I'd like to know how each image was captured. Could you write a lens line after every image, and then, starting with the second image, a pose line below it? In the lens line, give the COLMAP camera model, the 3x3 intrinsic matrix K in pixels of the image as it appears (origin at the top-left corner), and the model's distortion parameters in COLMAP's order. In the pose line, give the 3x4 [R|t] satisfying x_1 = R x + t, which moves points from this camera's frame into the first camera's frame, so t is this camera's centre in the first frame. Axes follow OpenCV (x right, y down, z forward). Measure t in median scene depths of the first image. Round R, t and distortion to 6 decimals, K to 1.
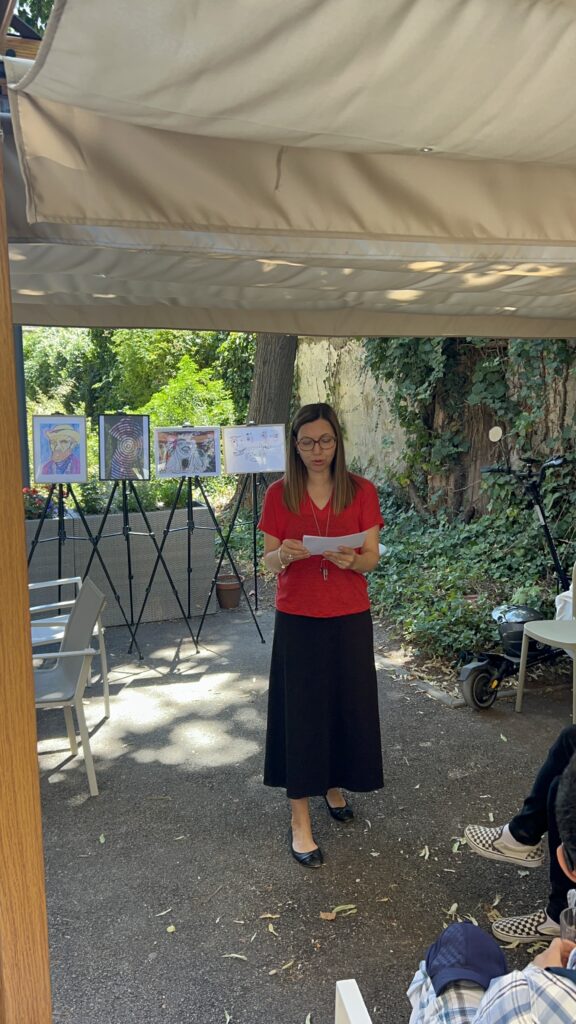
lens RADIAL K [[1062.4, 0, 285.6], [0, 1062.4, 515.6], [0, 0, 1]] dist [0.028318, 0.000000]
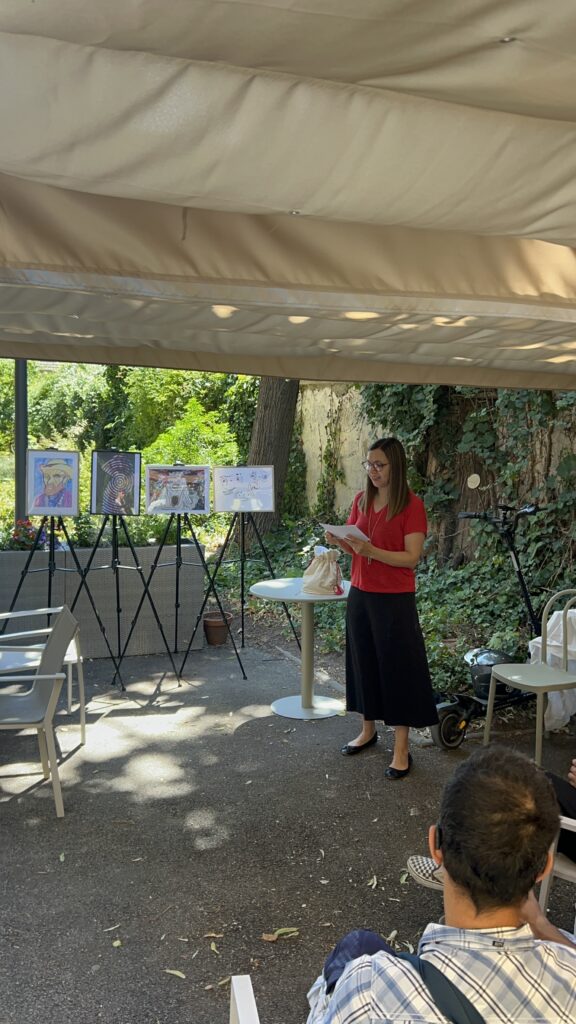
lens RADIAL K [[1062.4, 0, 282.7], [0, 1062.4, 518.5], [0, 0, 1]] dist [0.028318, 0.000000]
pose [[0.999300, 0.031708, -0.019848, 0.037196], [-0.032486, 0.998664, -0.040188, 0.007100], [0.018547, 0.040805, 0.998995, -0.029986]]
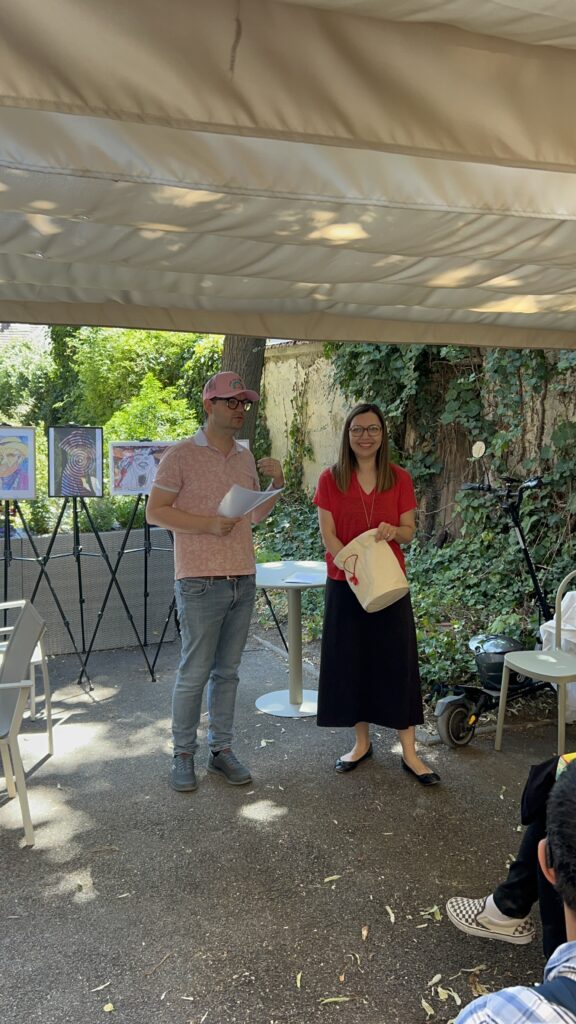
lens RADIAL K [[1062.4, 0, 281.2], [0, 1062.4, 517.5], [0, 0, 1]] dist [0.028318, 0.000000]
pose [[0.999579, 0.009335, 0.027479, 0.003120], [-0.008684, 0.999681, -0.023703, 0.005836], [-0.027691, 0.023454, 0.999341, 0.073661]]
